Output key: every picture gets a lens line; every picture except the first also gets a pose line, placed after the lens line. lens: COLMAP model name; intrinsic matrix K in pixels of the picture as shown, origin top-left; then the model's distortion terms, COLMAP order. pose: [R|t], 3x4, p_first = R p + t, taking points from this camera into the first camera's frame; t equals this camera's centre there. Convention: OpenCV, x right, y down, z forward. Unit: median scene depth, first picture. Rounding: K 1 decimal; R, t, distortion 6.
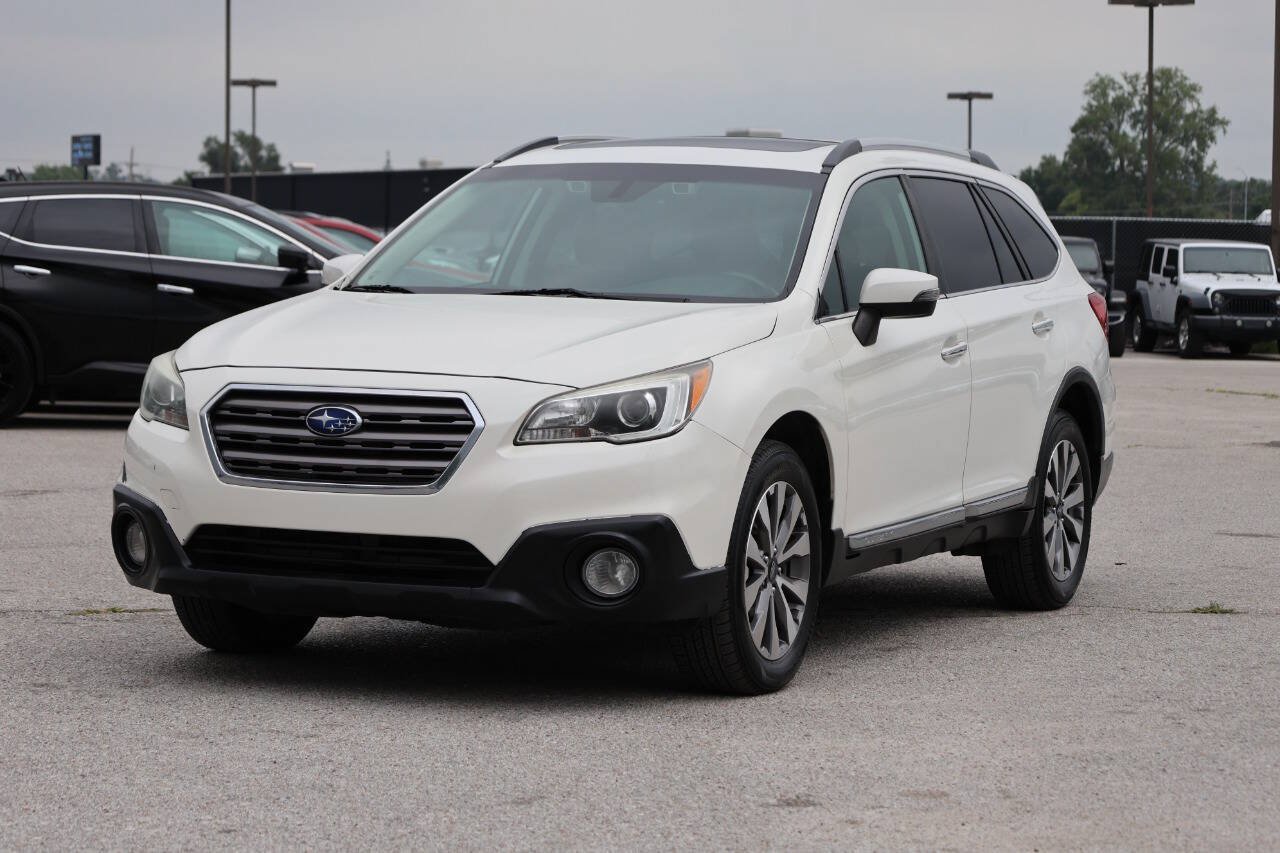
lens RADIAL K [[3271.6, 0, 640.0], [0, 3271.6, 426.5], [0, 0, 1]] dist [-0.065560, -0.357964]
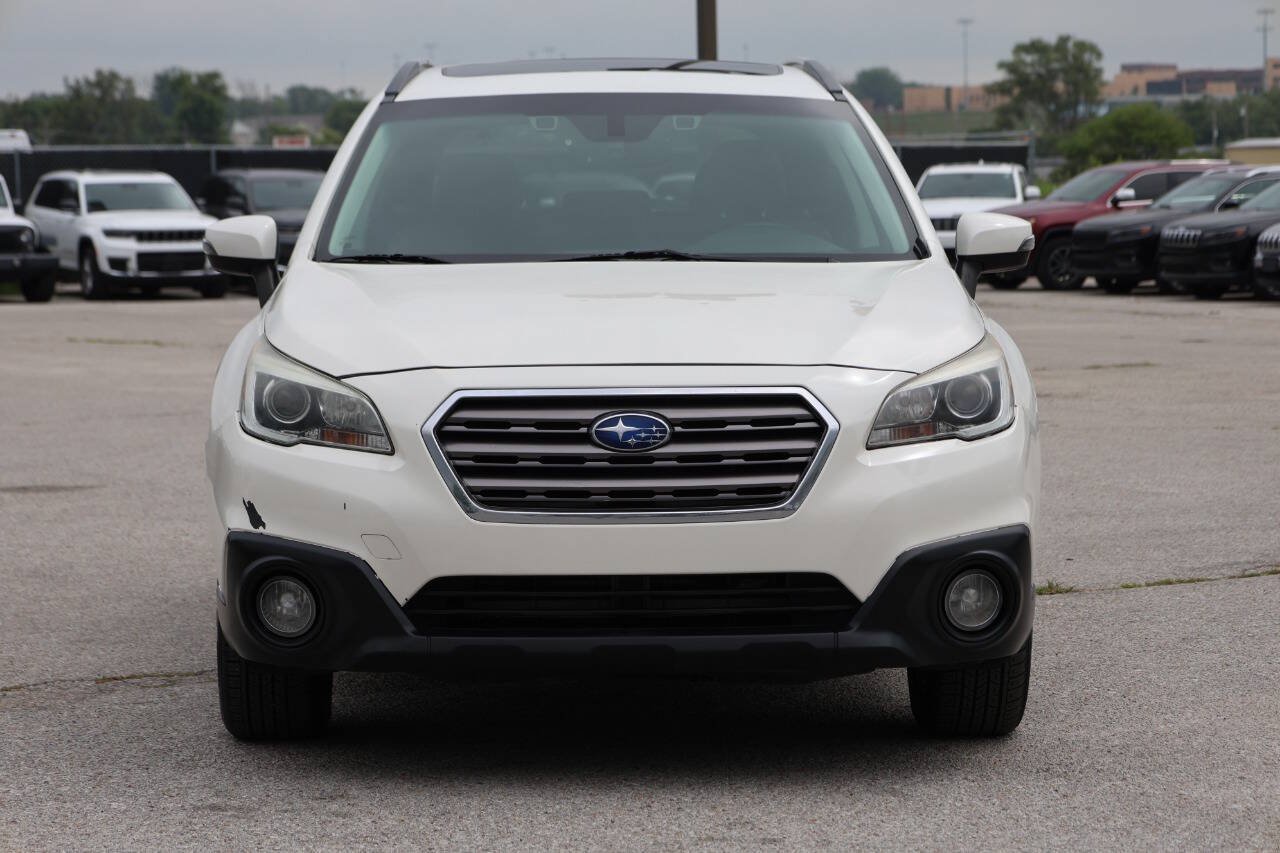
lens RADIAL K [[3653.7, 0, 640.0], [0, 3653.7, 426.5], [0, 0, 1]] dist [-0.041292, 0.439412]
pose [[0.906303, -0.054649, 0.419079, -0.448728], [0.048411, 0.998502, 0.025515, -0.024623], [-0.419846, -0.002836, 0.907591, 0.209611]]
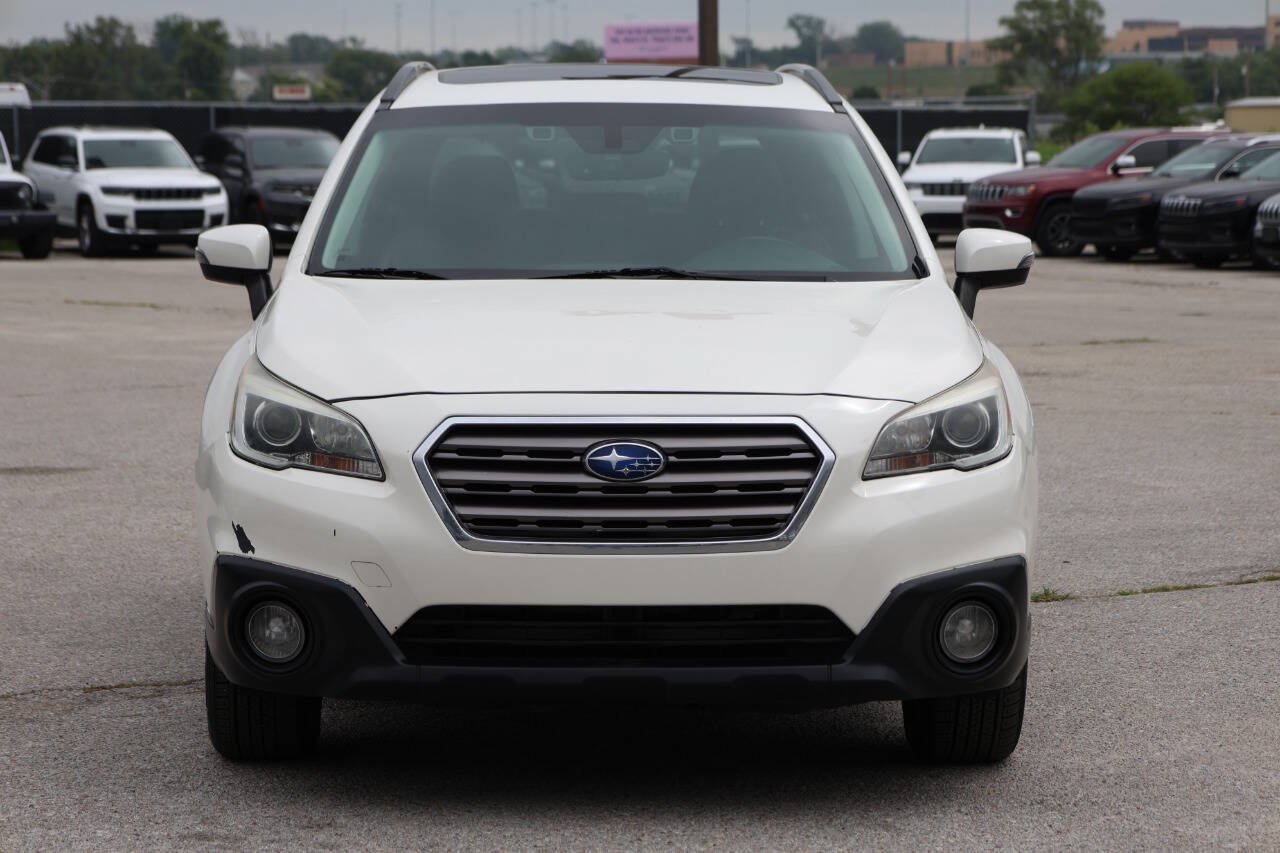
lens RADIAL K [[3653.7, 0, 640.0], [0, 3653.7, 426.5], [0, 0, 1]] dist [-0.041292, 0.439412]
pose [[0.906545, -0.051235, 0.418989, -0.443287], [0.038709, 0.998514, 0.038350, -0.041969], [-0.420331, -0.018547, 0.907181, 0.217485]]
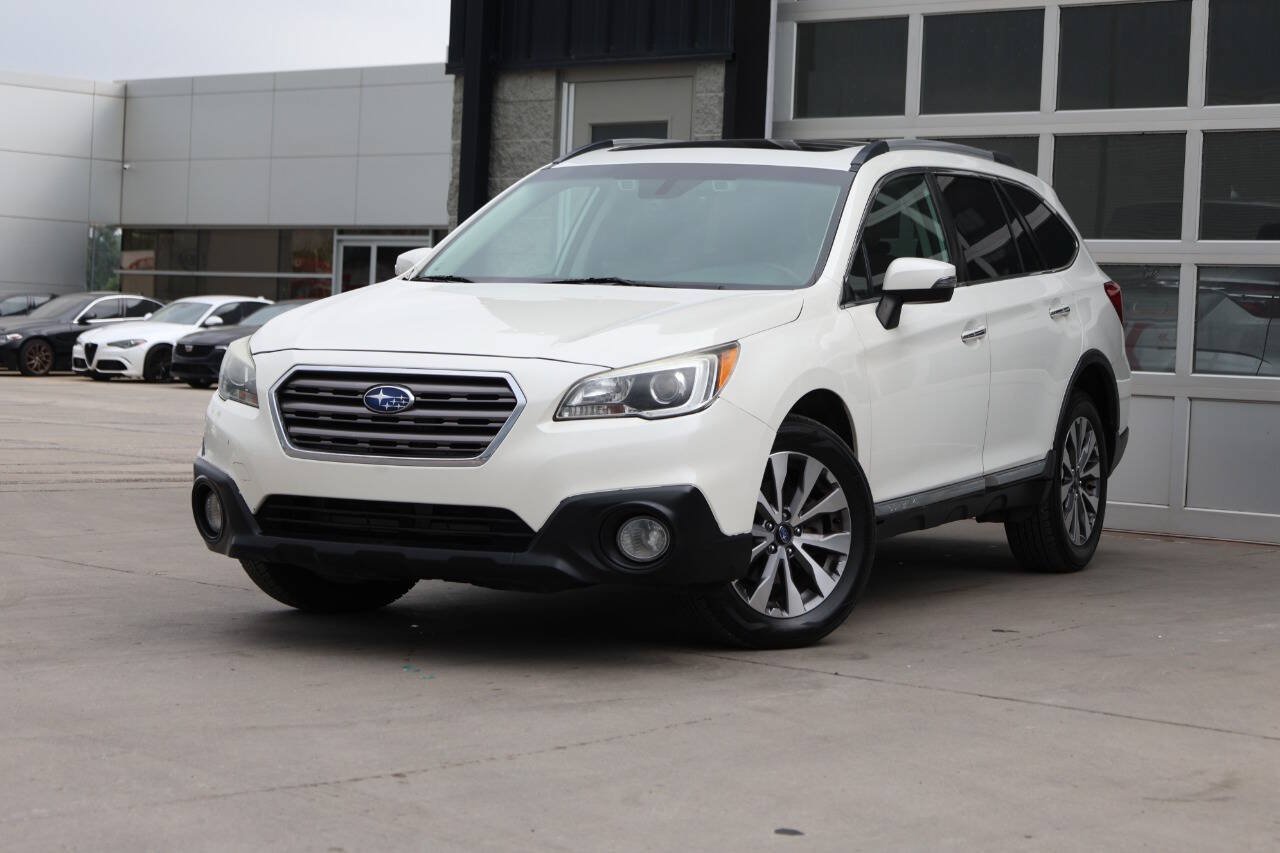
lens RADIAL K [[2868.3, 0, 640.0], [0, 2868.3, 426.5], [0, 0, 1]] dist [-0.039484, -0.030013]
pose [[0.999281, -0.002666, -0.037827, 0.025314], [0.002895, 0.999978, 0.005996, 0.001874], [0.037810, -0.006101, 0.999266, 0.051102]]
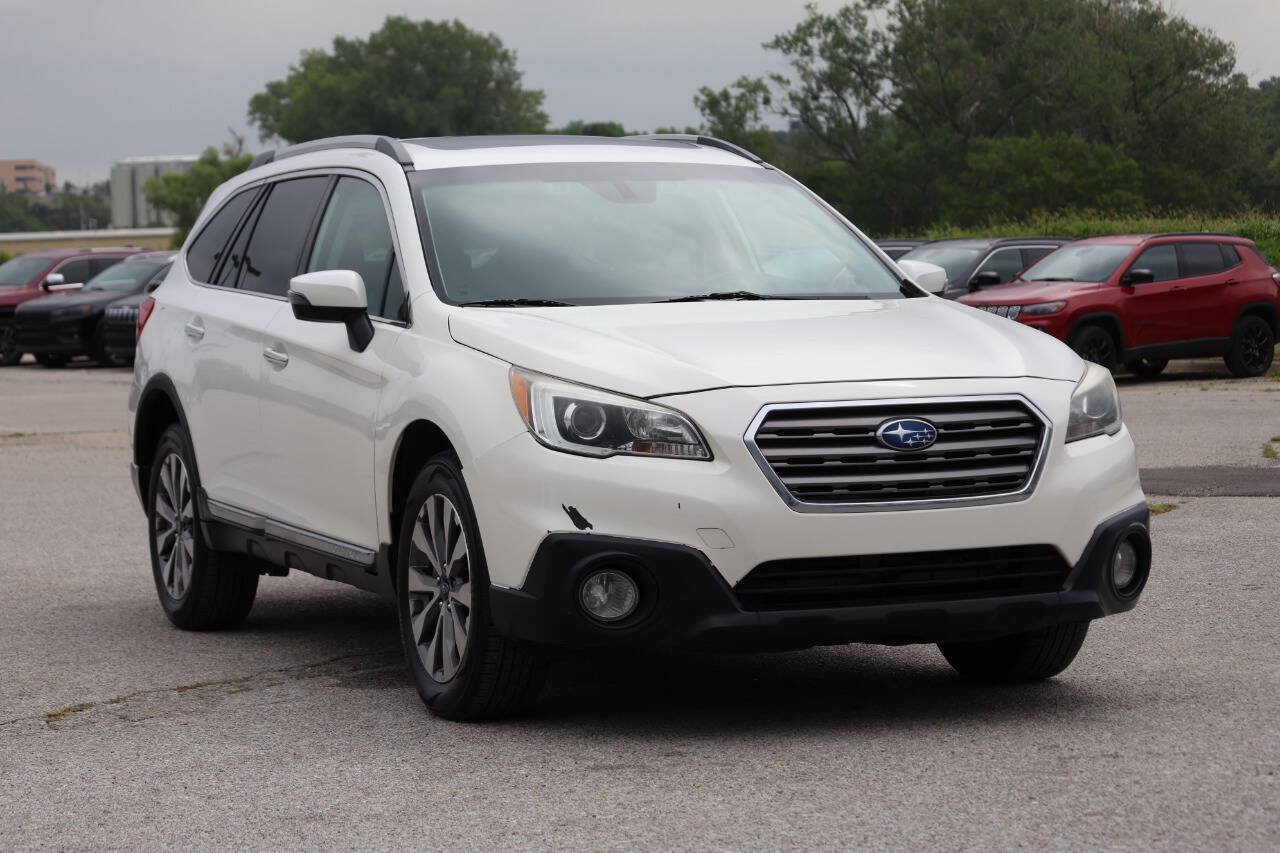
lens RADIAL K [[3271.6, 0, 640.0], [0, 3271.6, 426.5], [0, 0, 1]] dist [-0.065560, -0.357964]
pose [[0.692385, -0.070959, 0.718030, -0.809806], [0.072834, 0.996943, 0.028289, -0.035607], [-0.717842, 0.032710, 0.695437, 0.396461]]
